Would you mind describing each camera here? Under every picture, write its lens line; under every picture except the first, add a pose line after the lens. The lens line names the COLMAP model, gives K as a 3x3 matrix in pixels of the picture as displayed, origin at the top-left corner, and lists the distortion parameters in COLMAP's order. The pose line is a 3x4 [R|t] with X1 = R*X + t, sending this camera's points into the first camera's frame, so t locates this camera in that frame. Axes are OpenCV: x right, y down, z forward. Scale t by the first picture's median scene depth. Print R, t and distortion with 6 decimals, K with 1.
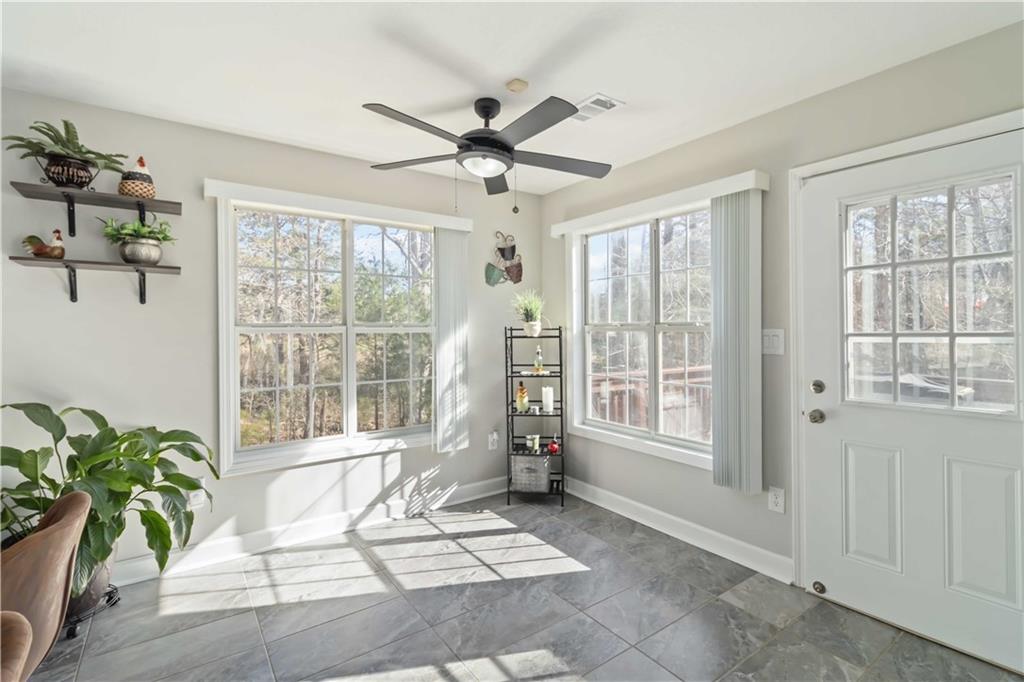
lens RADIAL K [[481.8, 0, 512.0], [0, 481.8, 337.0], [0, 0, 1]] dist [-0.003158, -0.000279]
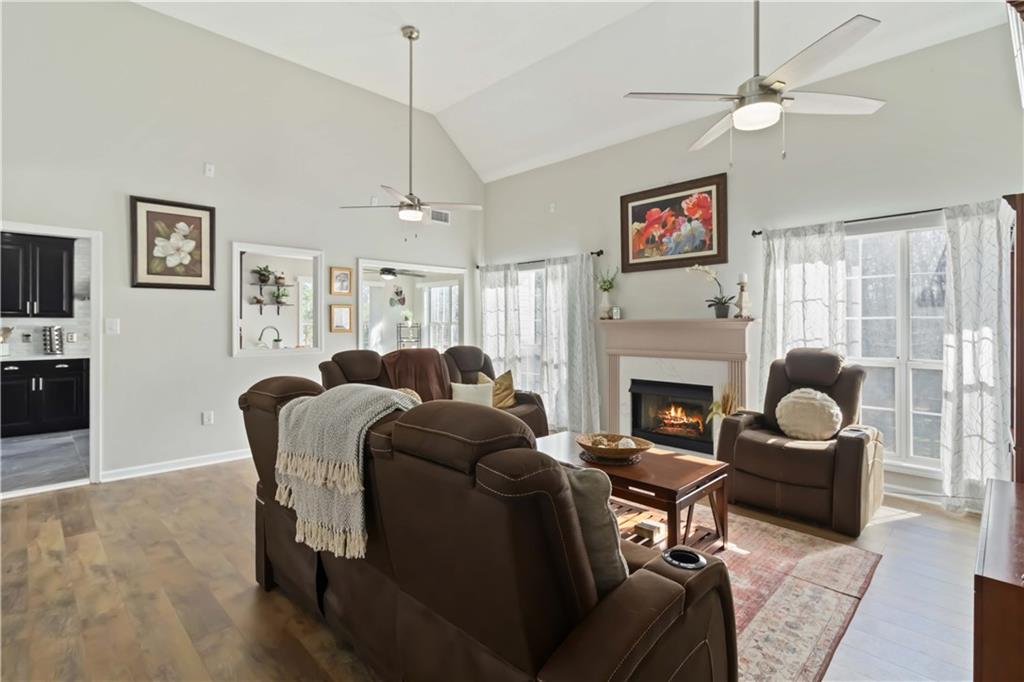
lens RADIAL K [[481.8, 0, 513.7], [0, 481.8, 332.8], [0, 0, 1]] dist [-0.003158, -0.000279]
pose [[0.986185, 0.005066, 0.165569, 0.170321], [-0.005315, 0.999985, 0.001067, 0.025336], [-0.165561, -0.001932, 0.986198, -1.619985]]
